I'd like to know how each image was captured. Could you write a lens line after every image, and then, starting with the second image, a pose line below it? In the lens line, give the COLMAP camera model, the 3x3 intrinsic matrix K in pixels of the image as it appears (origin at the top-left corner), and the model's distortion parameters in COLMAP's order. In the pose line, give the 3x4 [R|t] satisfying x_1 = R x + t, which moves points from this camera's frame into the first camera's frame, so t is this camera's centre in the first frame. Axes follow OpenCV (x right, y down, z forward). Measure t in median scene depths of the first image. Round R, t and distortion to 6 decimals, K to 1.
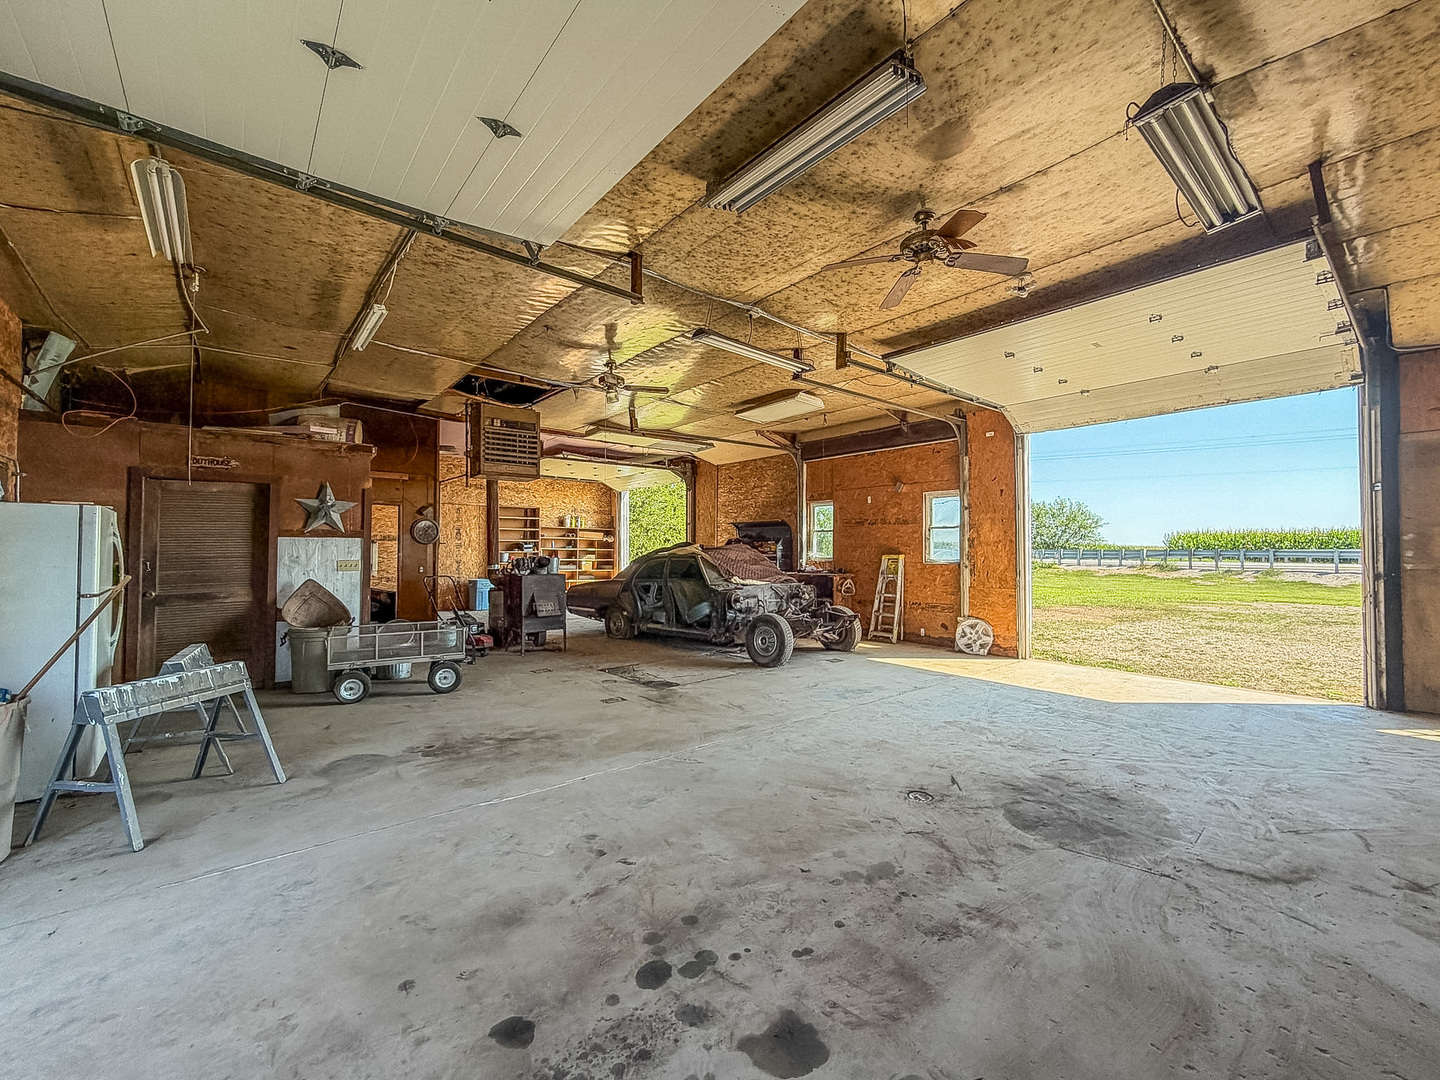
lens RADIAL K [[593.0, 0, 713.1], [0, 593.0, 538.2], [0, 0, 1]] dist [0.000311, 0.001178]
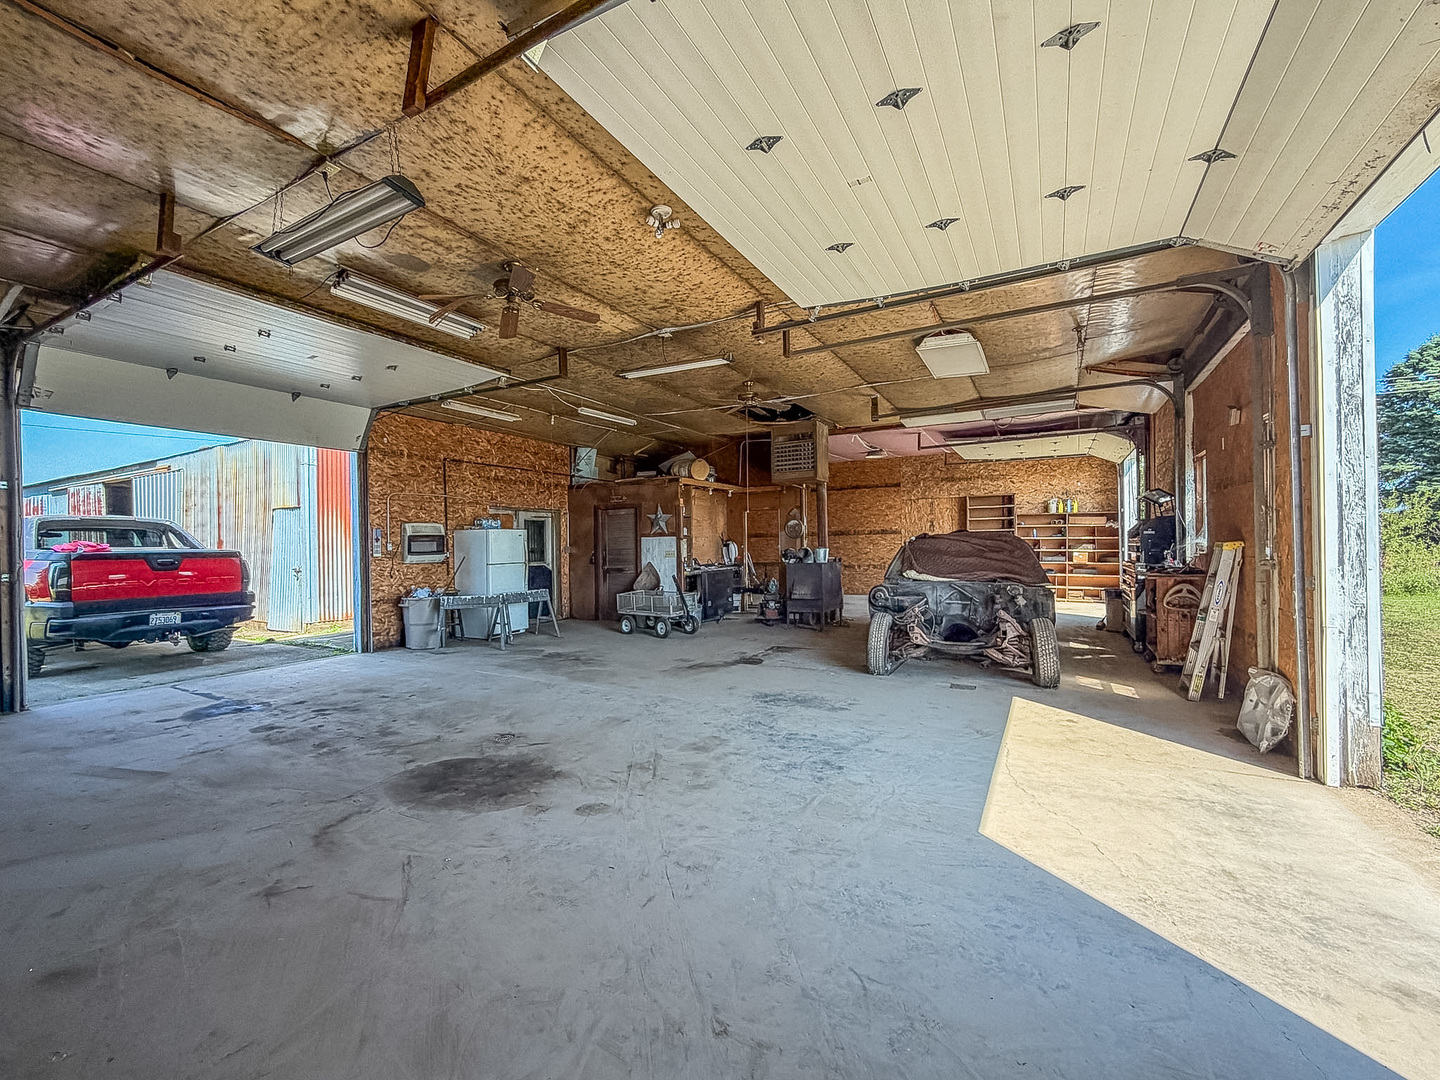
lens RADIAL K [[593.0, 0, 715.7], [0, 593.0, 544.2], [0, 0, 1]] dist [0.000311, 0.001178]
pose [[0.365073, -0.007499, -0.930949, 1.758498], [0.033355, 0.999431, 0.005029, 0.029134], [0.930381, -0.032887, 0.365115, 0.999939]]
